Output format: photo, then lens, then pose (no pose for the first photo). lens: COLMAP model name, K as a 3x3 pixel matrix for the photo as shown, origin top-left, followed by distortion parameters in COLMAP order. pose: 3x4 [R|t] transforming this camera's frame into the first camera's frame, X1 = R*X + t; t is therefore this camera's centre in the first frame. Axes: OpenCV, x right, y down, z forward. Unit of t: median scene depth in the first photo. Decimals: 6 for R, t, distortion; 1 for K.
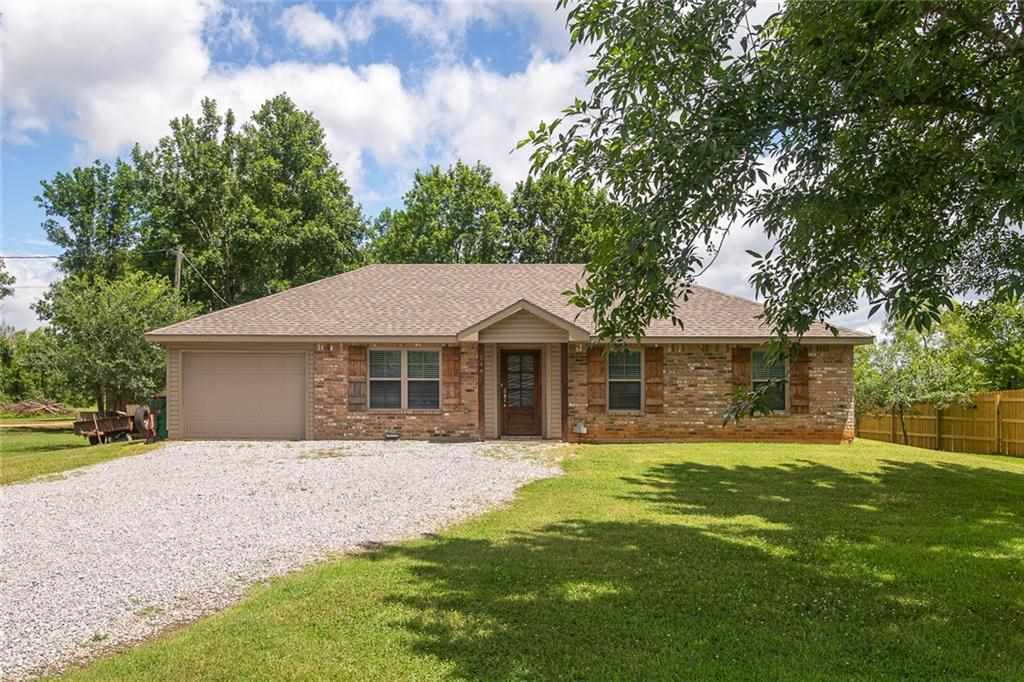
lens RADIAL K [[871.4, 0, 514.2], [0, 871.4, 341.7], [0, 0, 1]] dist [-0.004527, -0.000027]
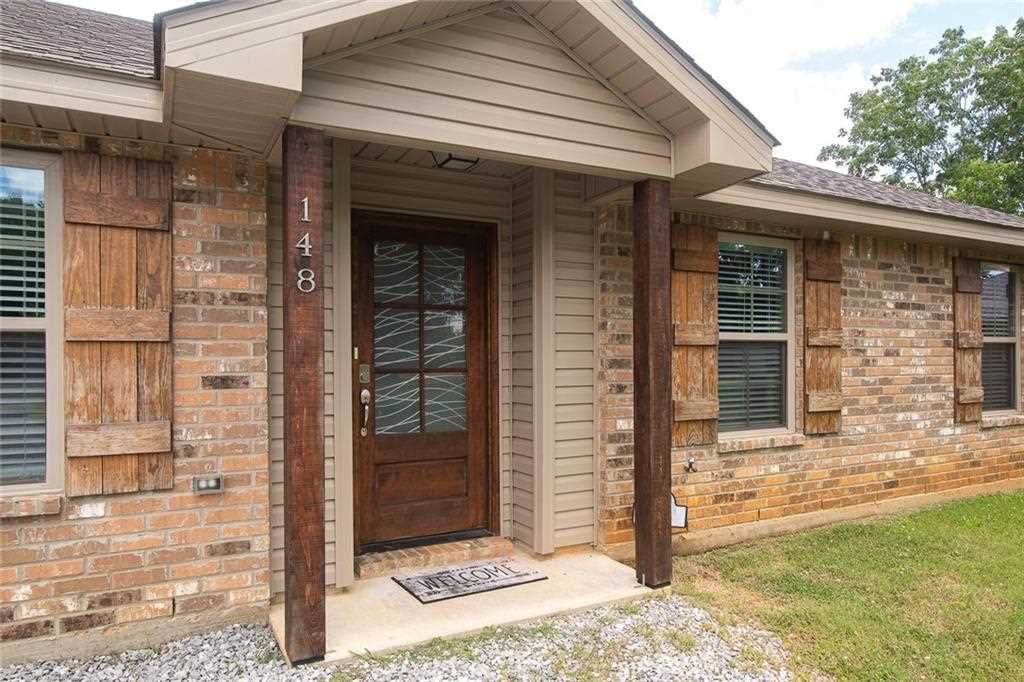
lens RADIAL K [[661.5, 0, 513.9], [0, 661.5, 346.6], [0, 0, 1]] dist [-0.003147, -0.000512]
pose [[0.911861, 0.000744, 0.410499, -0.051860], [-0.021019, 0.998771, 0.044881, 0.038846], [-0.409961, -0.049553, 0.910756, 0.817397]]
